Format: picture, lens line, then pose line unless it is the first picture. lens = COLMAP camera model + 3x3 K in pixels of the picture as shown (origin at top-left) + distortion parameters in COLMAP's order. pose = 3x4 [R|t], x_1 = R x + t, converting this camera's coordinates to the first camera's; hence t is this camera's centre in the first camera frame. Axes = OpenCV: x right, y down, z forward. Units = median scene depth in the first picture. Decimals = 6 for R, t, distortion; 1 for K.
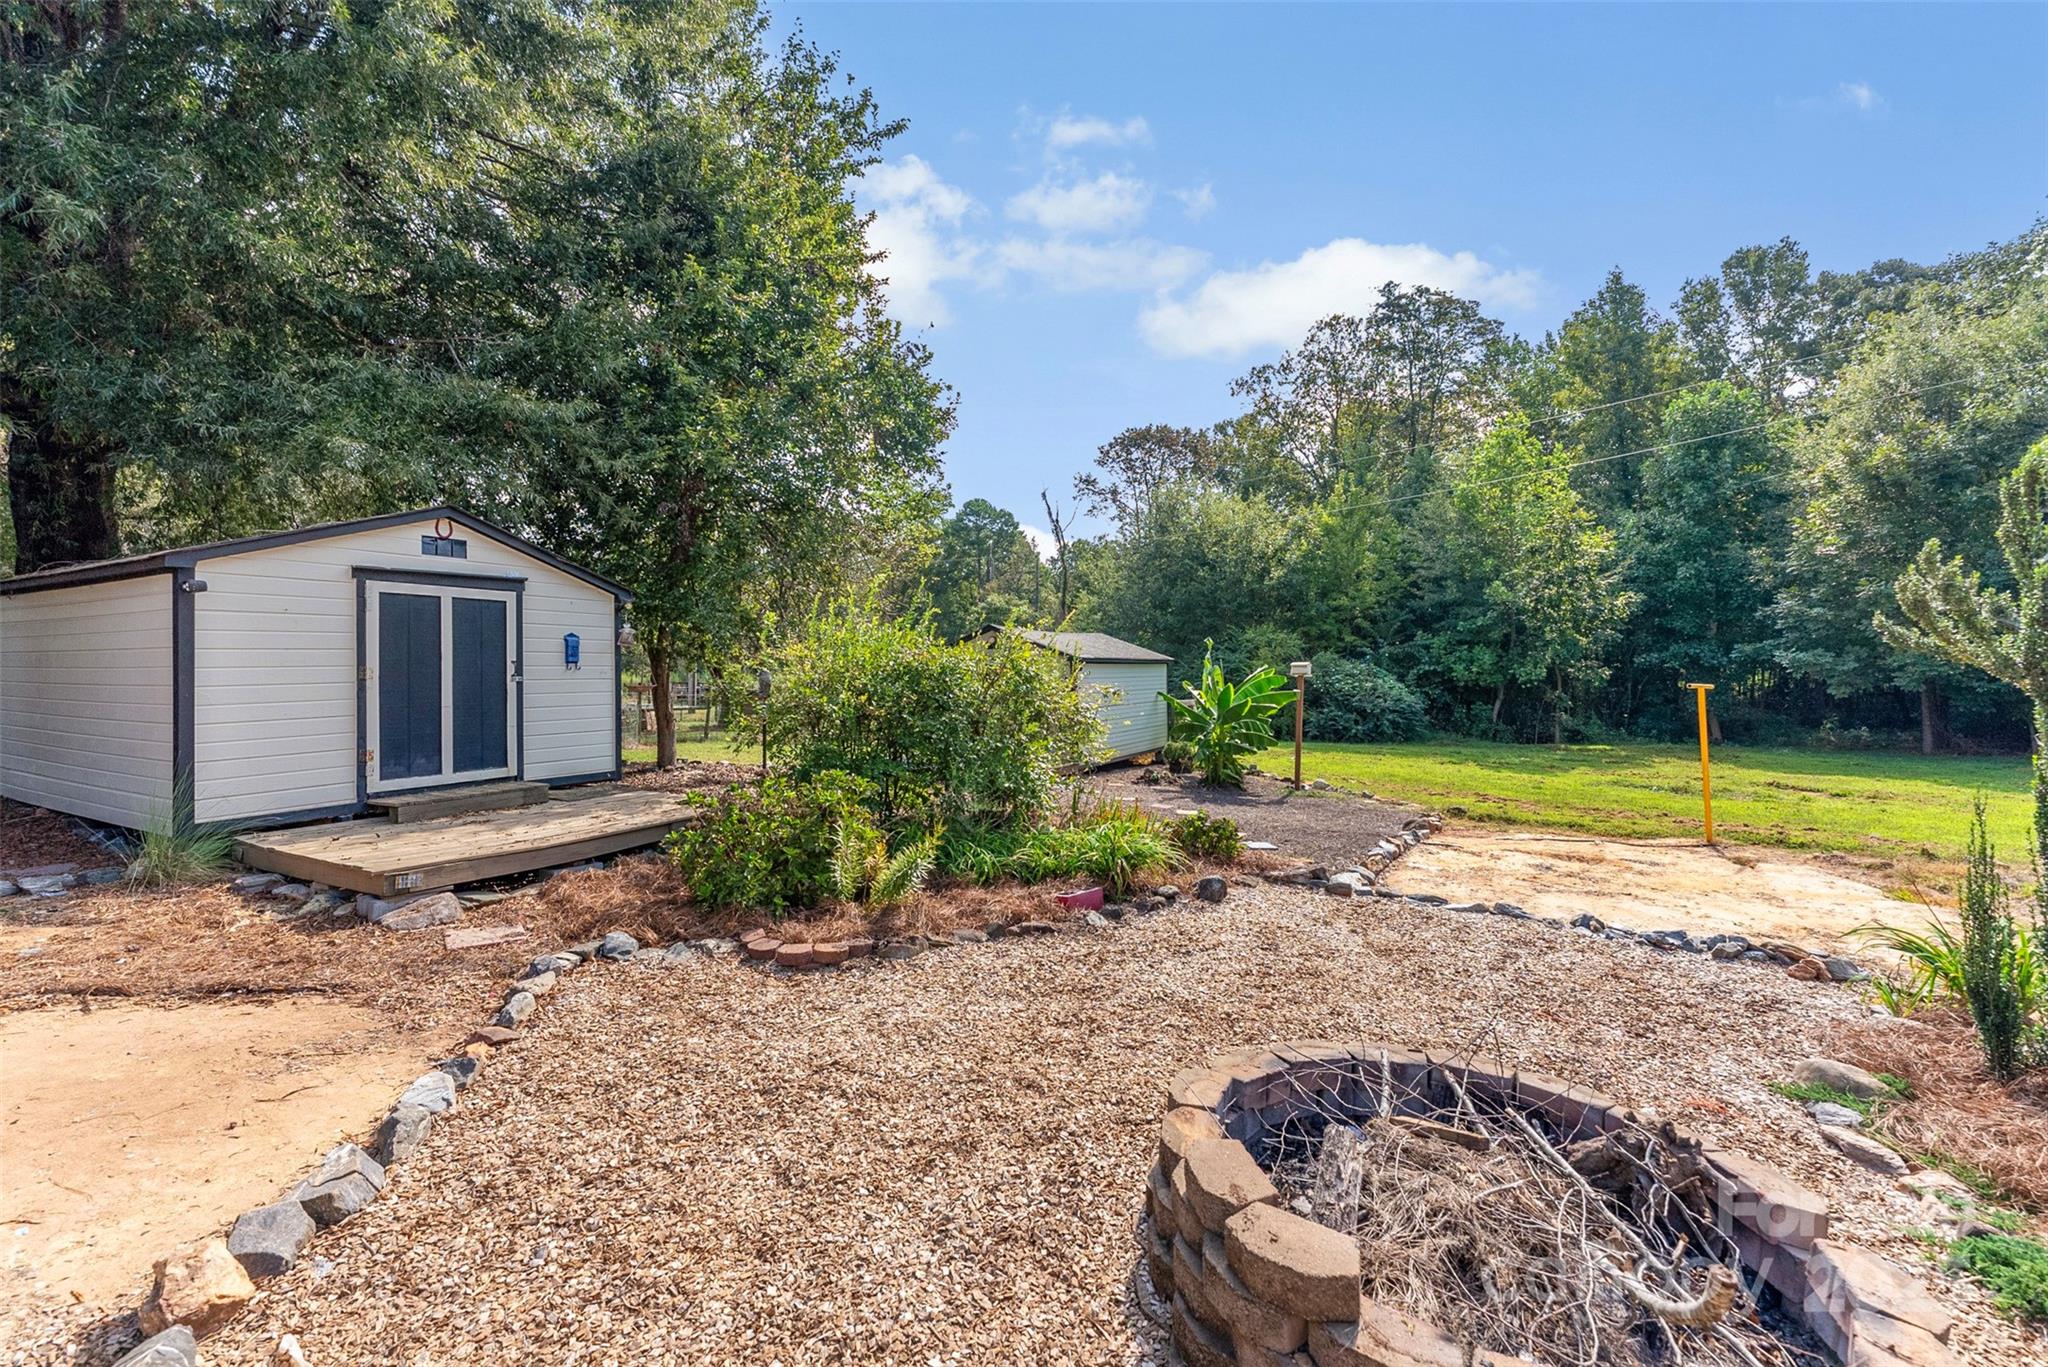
lens RADIAL K [[827.1, 0, 1022.2], [0, 827.1, 676.8], [0, 0, 1]] dist [0.000403, 0.000575]
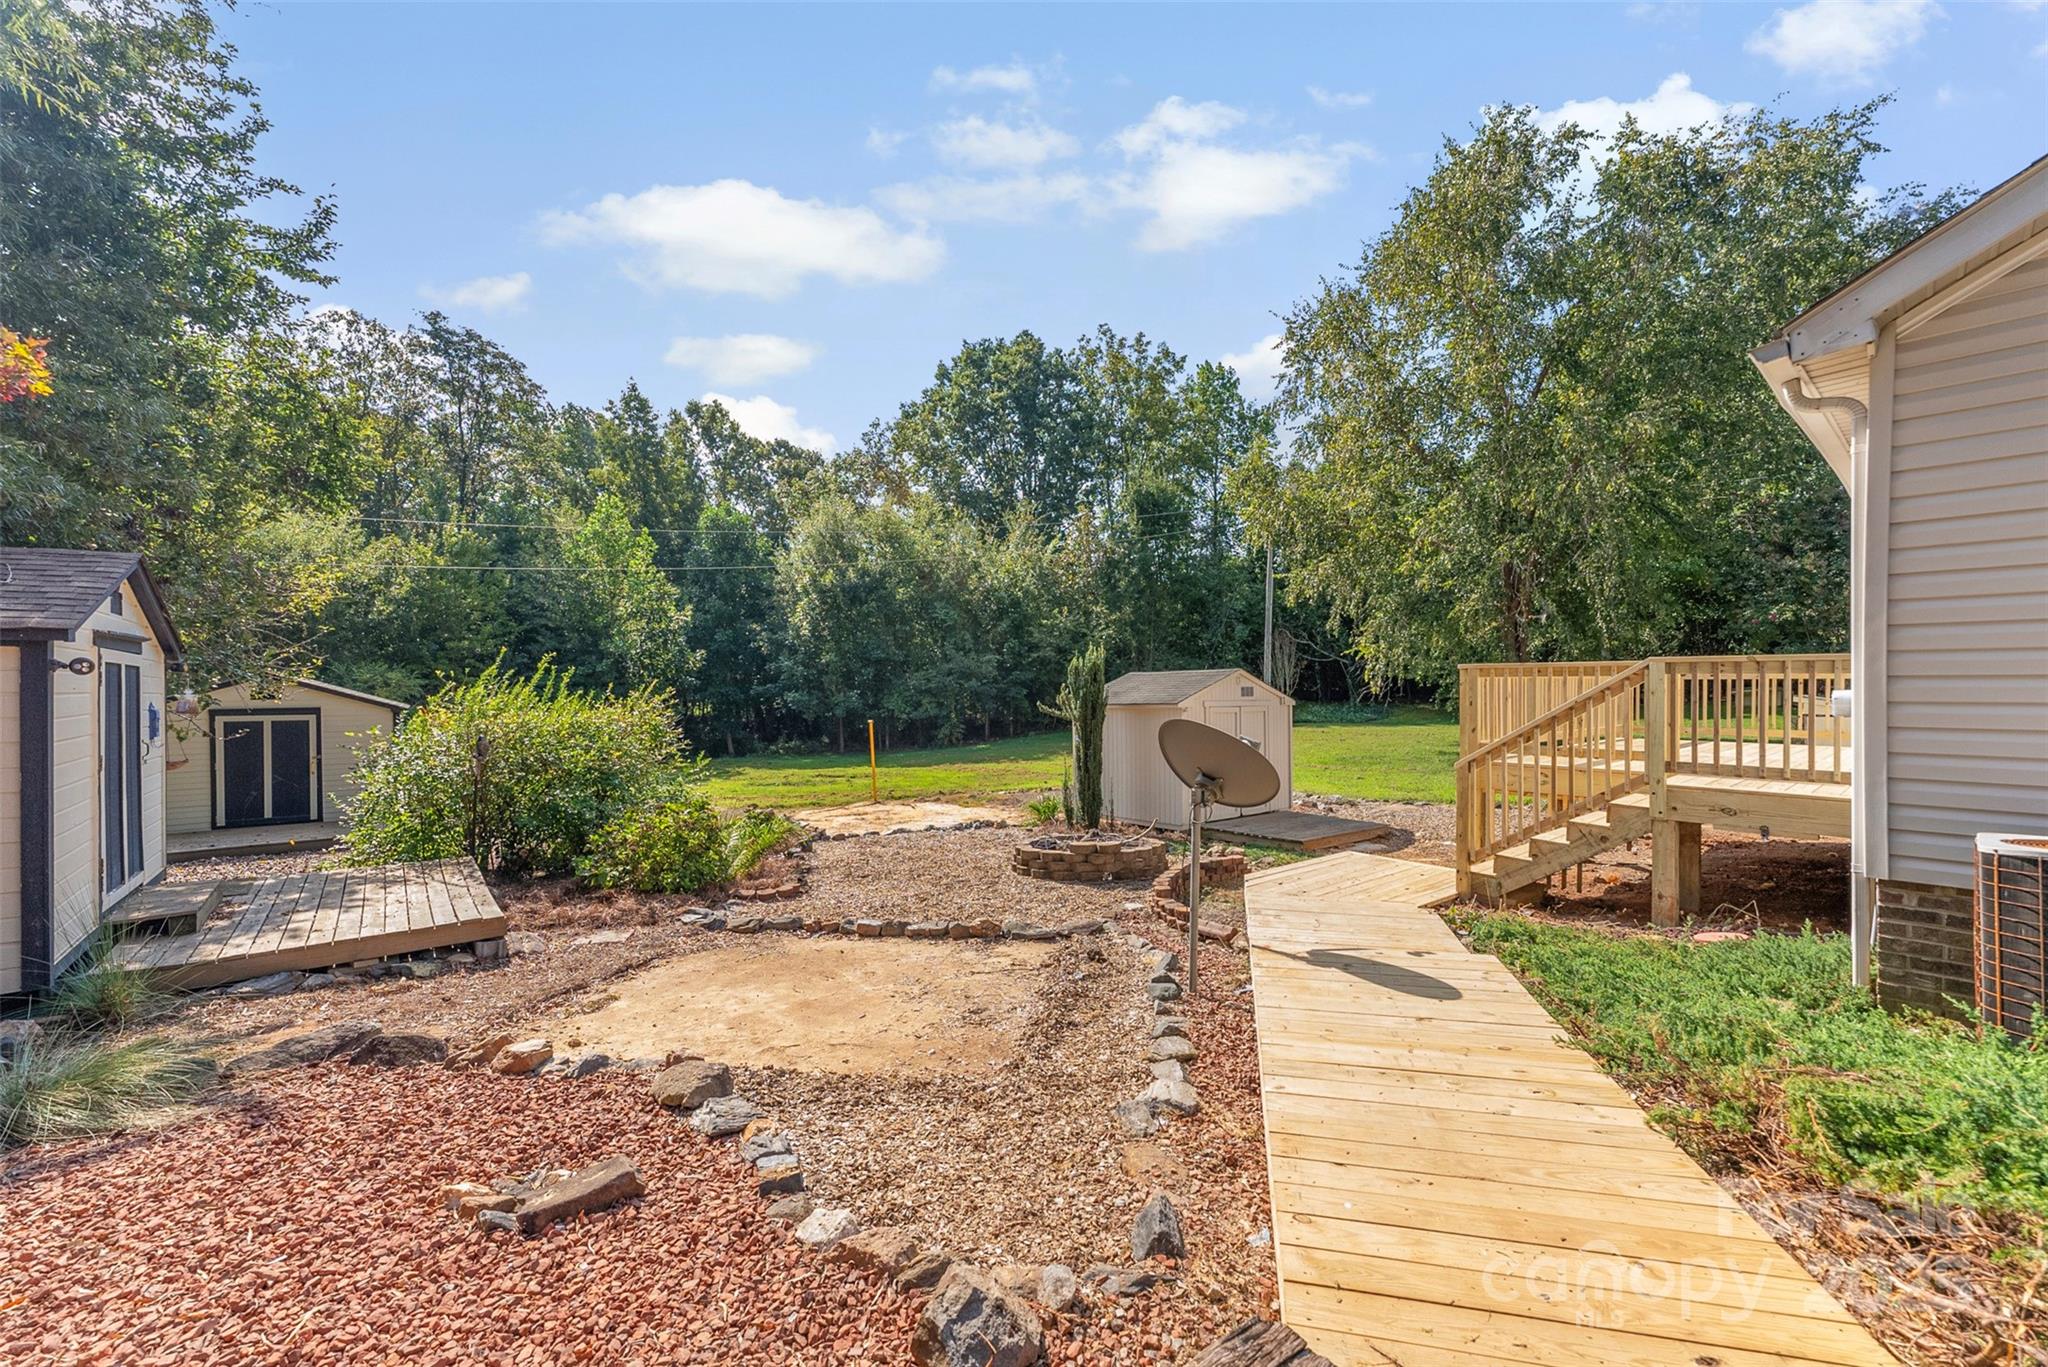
lens RADIAL K [[825.5, 0, 1017.9], [0, 825.5, 693.3], [0, 0, 1]] dist [0.000210, 0.000350]
pose [[0.403761, -0.002543, 0.914861, -0.302574], [0.016278, 0.999858, -0.004405, -0.015626], [-0.914720, 0.016670, 0.403745, -0.032948]]
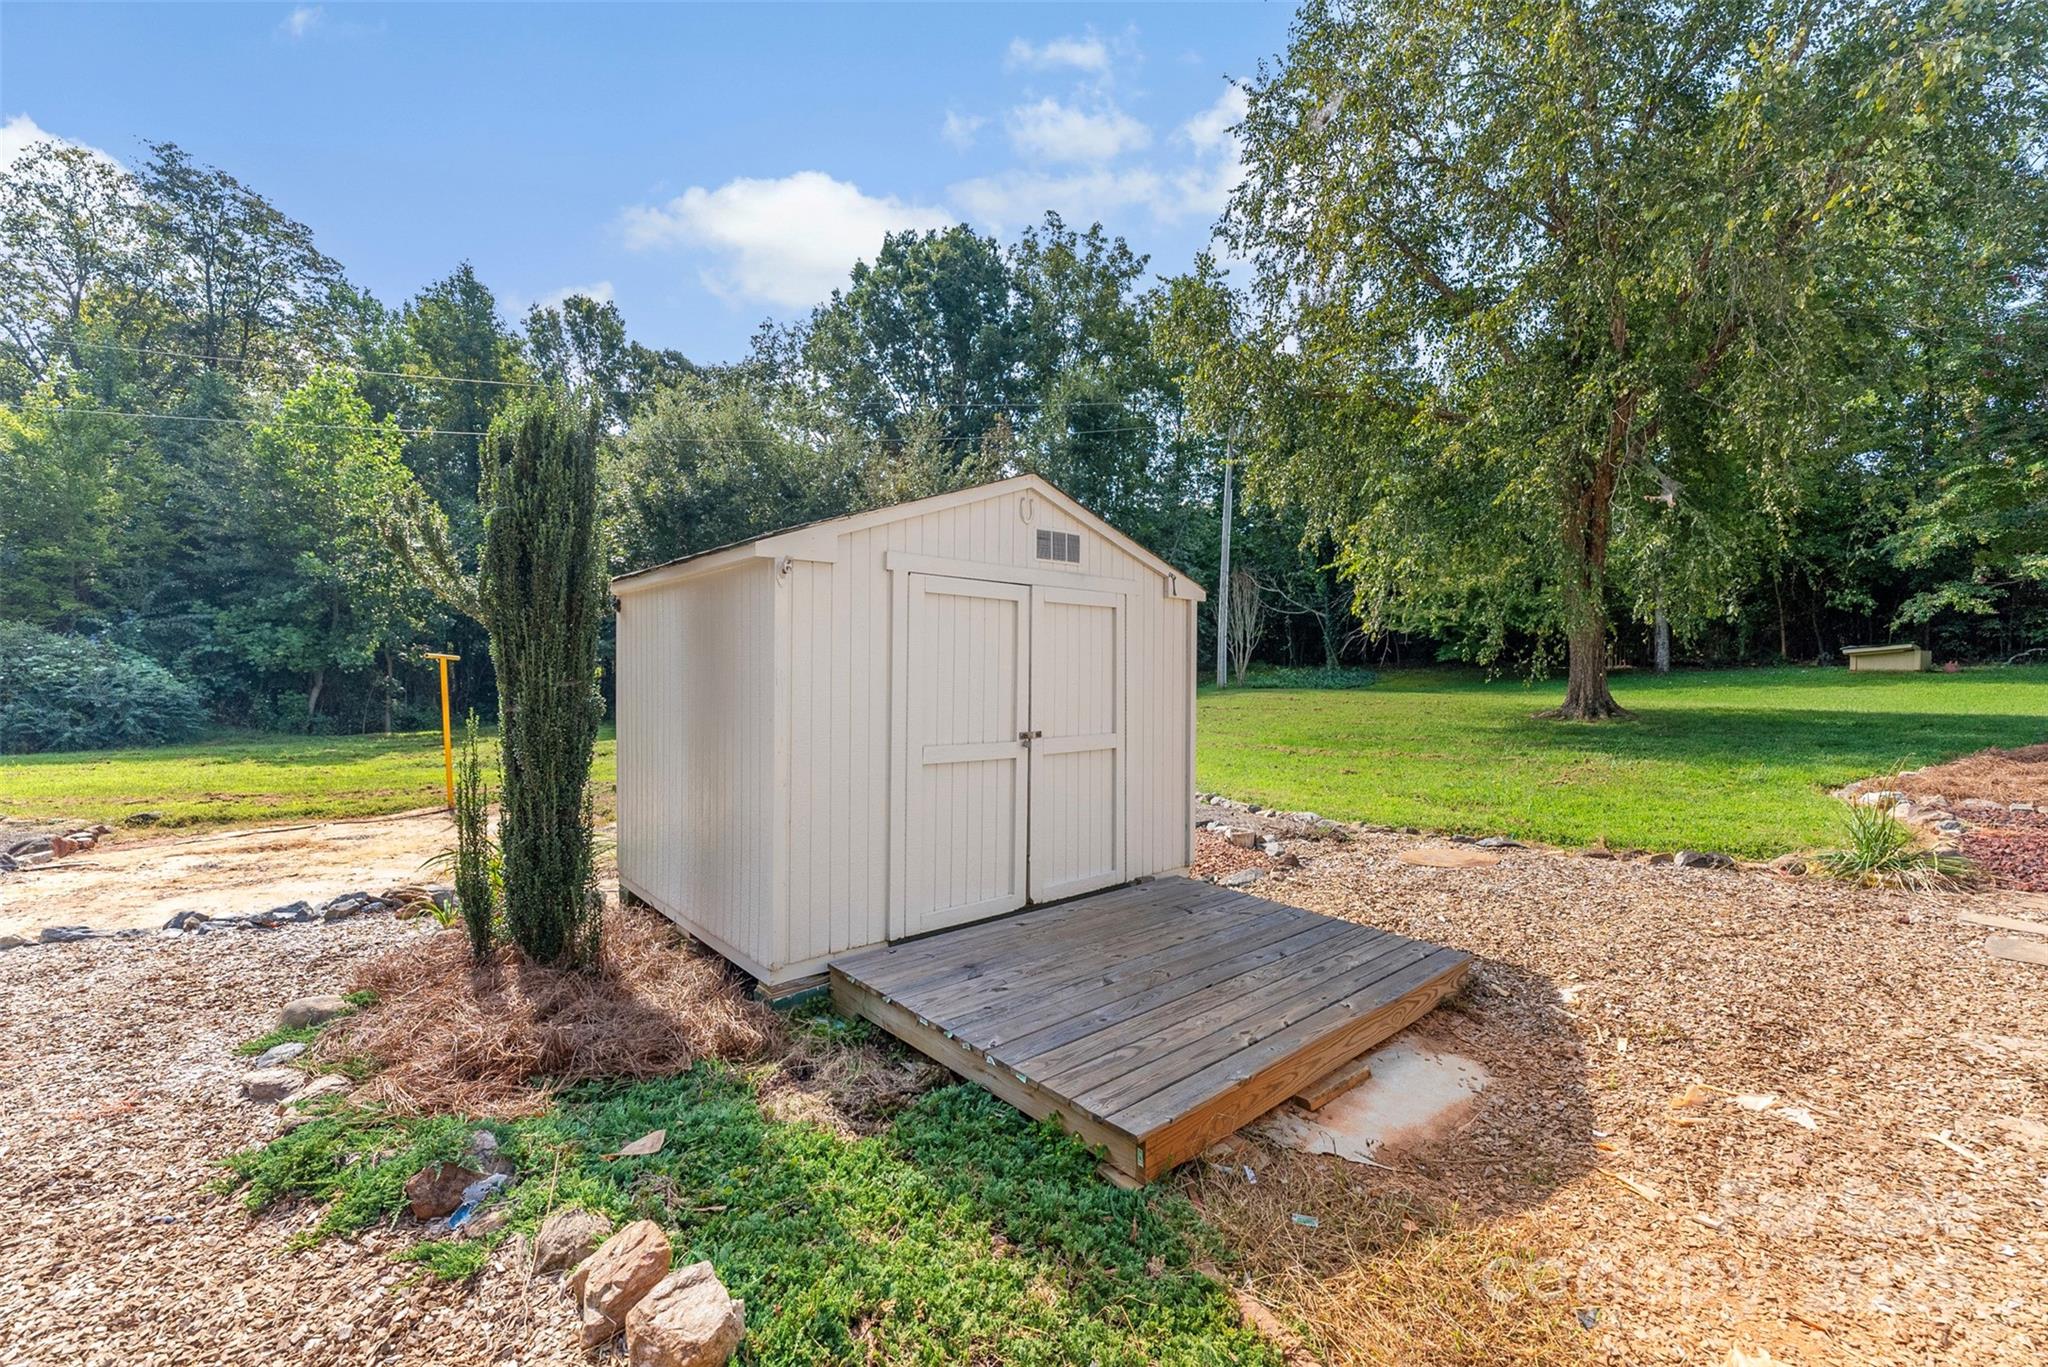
lens RADIAL K [[827.1, 0, 1022.2], [0, 827.1, 676.8], [0, 0, 1]] dist [0.000403, 0.000575]
pose [[0.373771, -0.009189, 0.927475, 0.046017], [0.000898, 0.999954, 0.009546, 0.009216], [-0.927520, -0.002735, 0.373762, -0.016325]]
